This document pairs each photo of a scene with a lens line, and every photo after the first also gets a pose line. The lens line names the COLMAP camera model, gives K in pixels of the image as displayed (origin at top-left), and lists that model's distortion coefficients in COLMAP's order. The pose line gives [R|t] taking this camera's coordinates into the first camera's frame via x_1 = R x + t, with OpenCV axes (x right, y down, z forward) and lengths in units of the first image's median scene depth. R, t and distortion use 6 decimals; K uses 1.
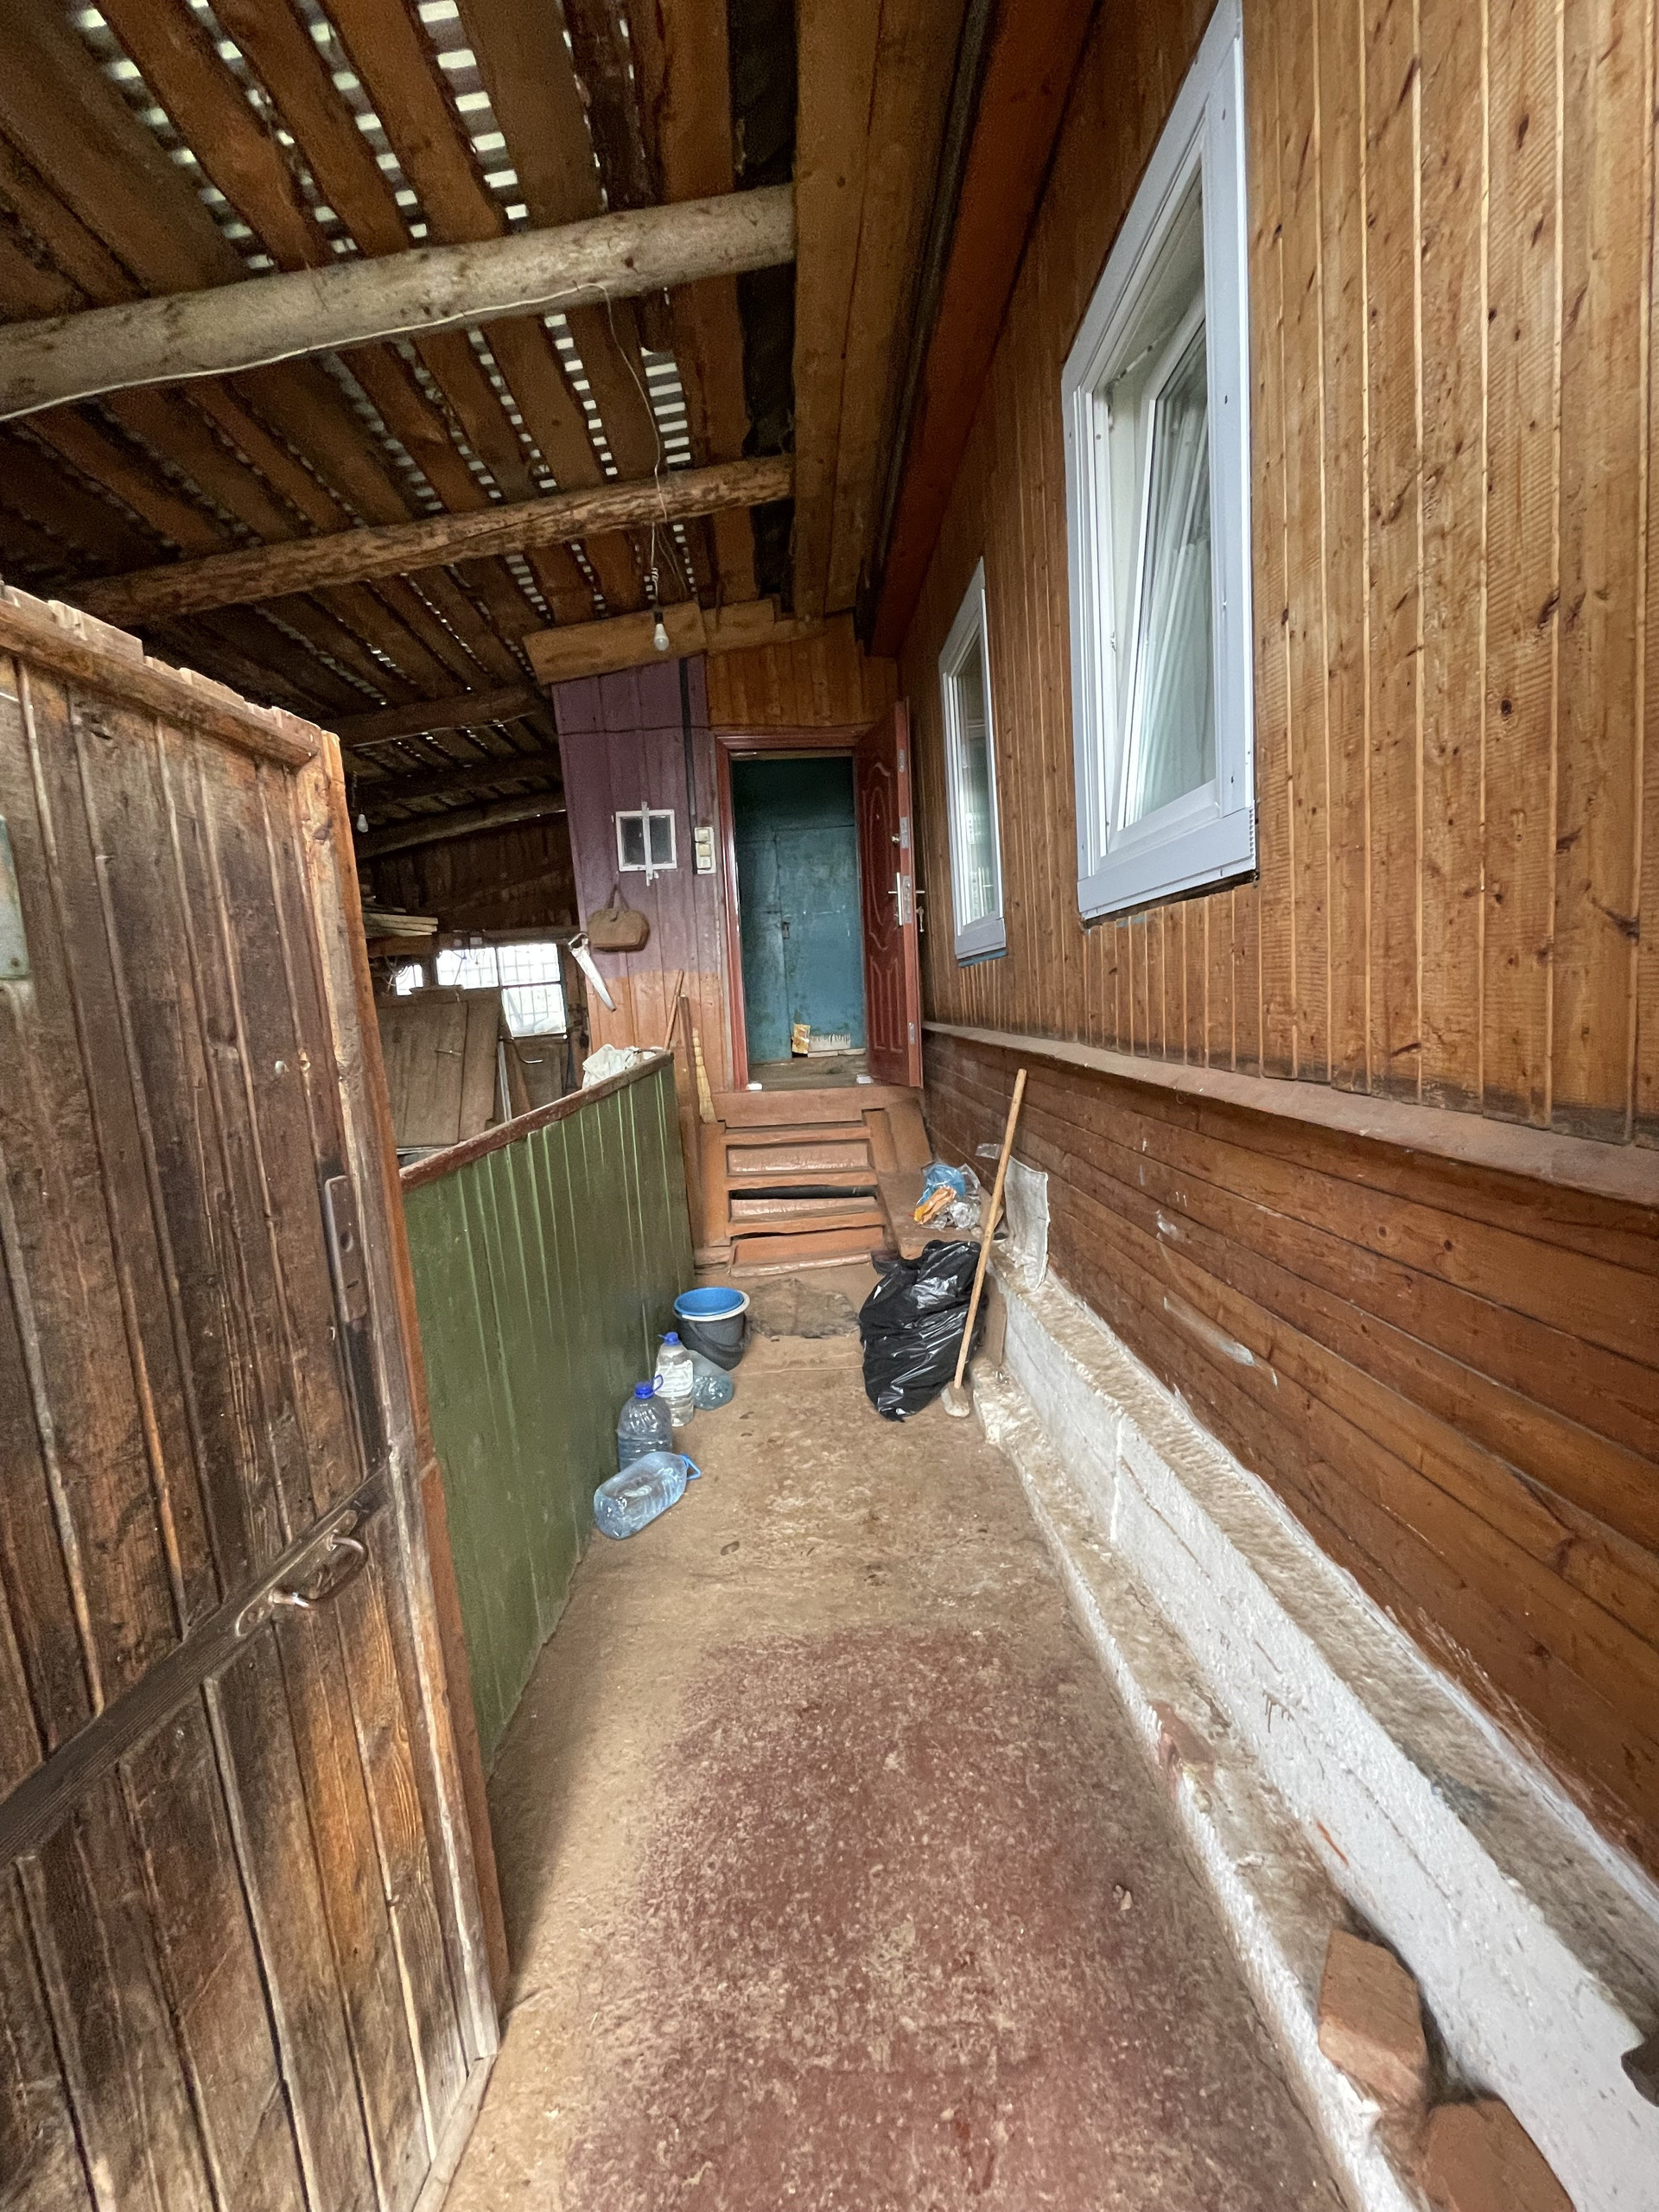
lens RADIAL K [[887.7, 0, 830.9], [0, 887.7, 1108.8], [0, 0, 1]] dist [-0.001939, -0.000134]
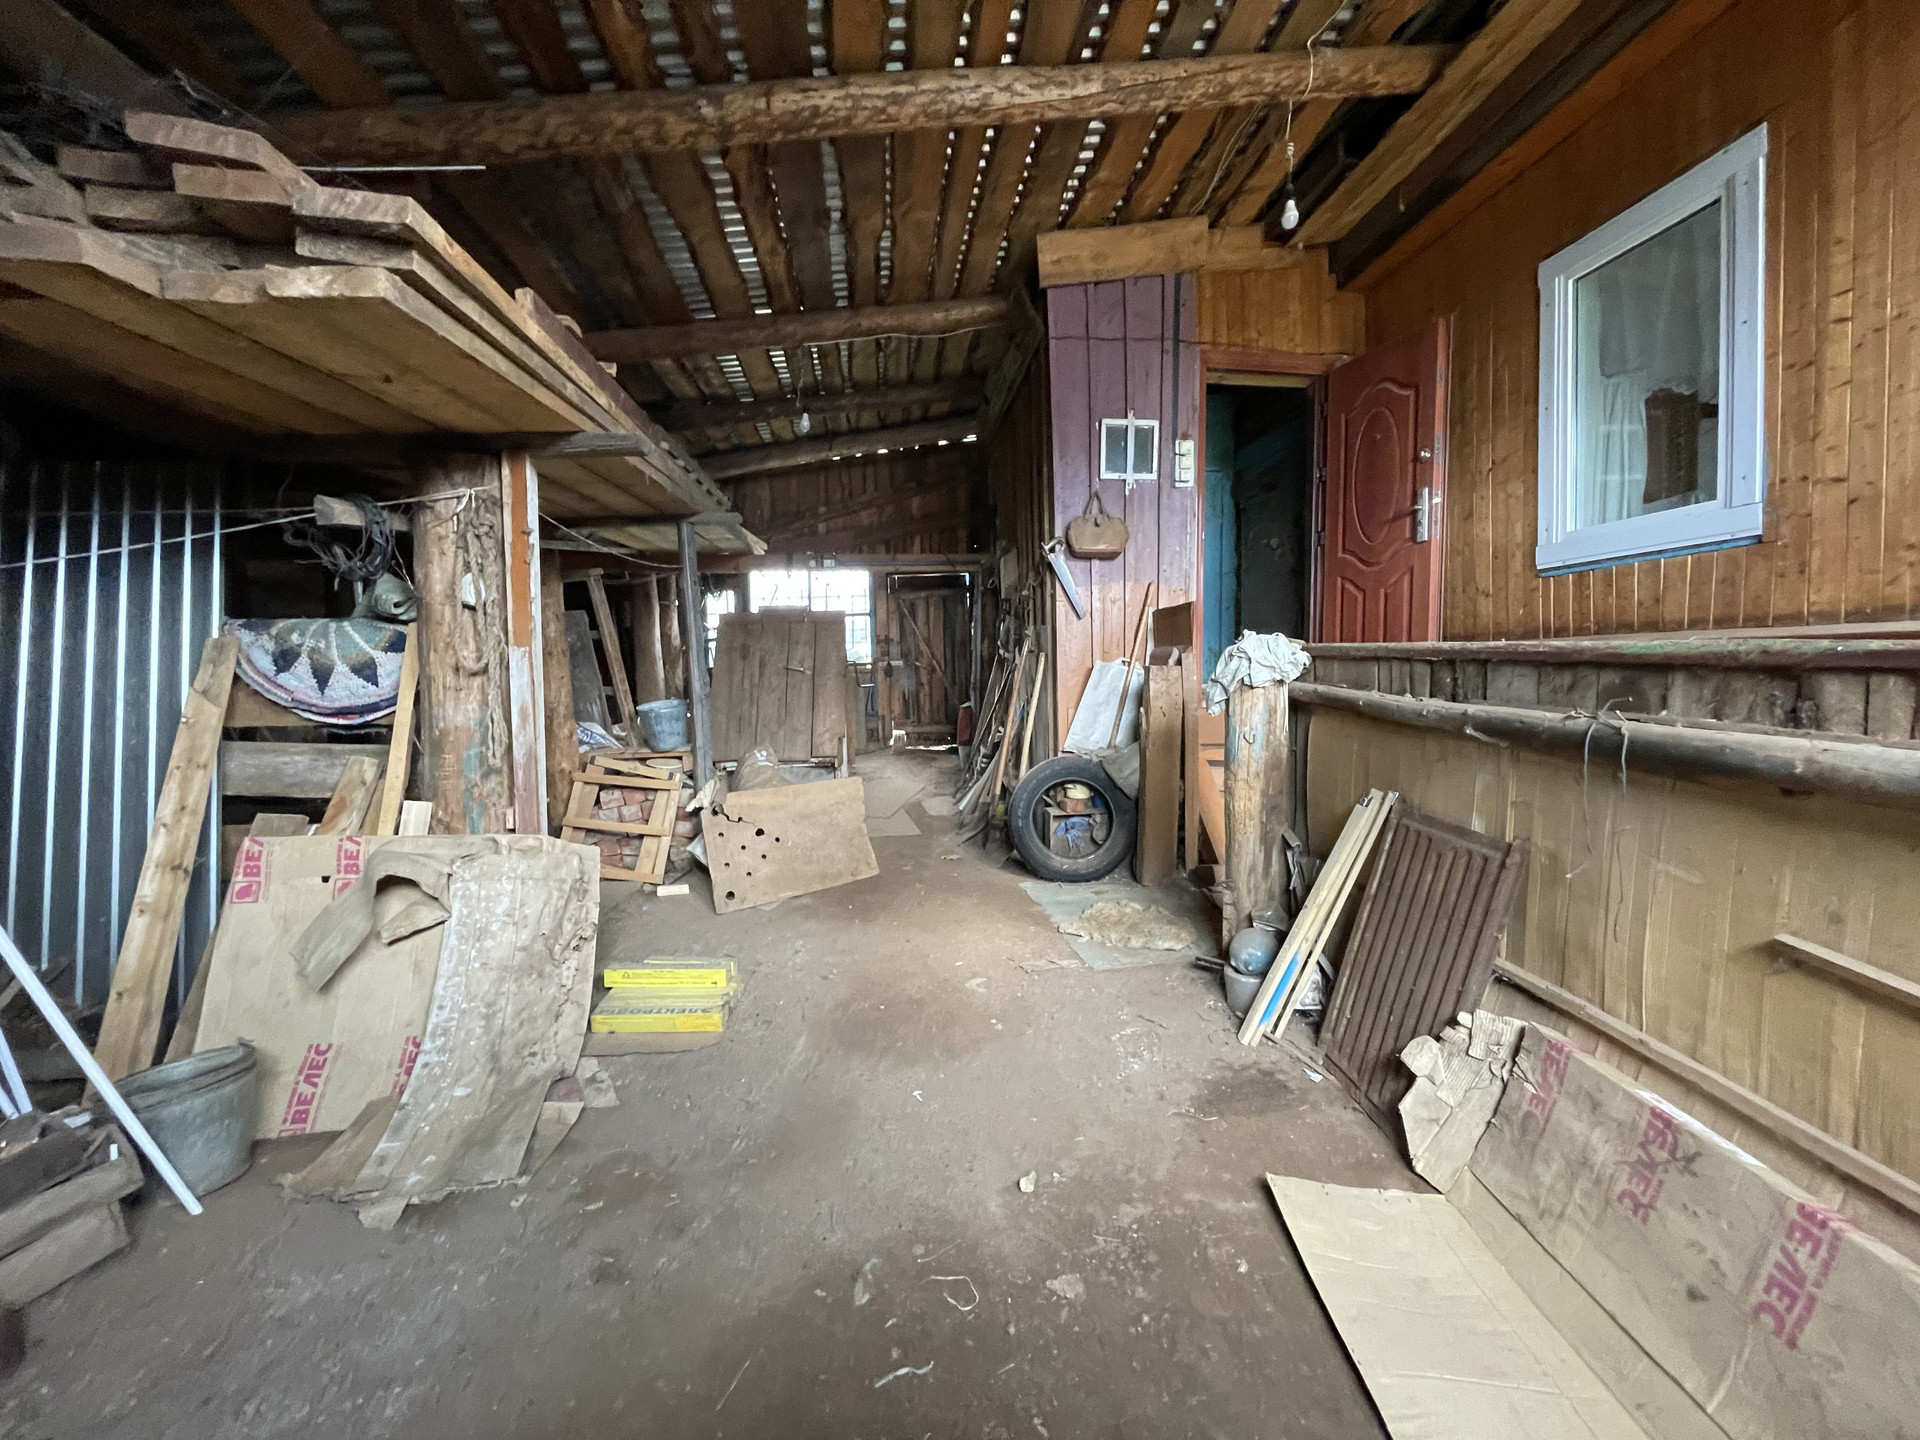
lens RADIAL K [[770.5, 0, 962.0], [0, 770.5, 725.8], [0, 0, 1]] dist [-0.001939, -0.000134]
pose [[0.996404, 0.037072, 0.076193, -0.450045], [-0.032726, 0.997808, -0.057519, 0.061928], [-0.078159, 0.054818, 0.995433, 0.173381]]
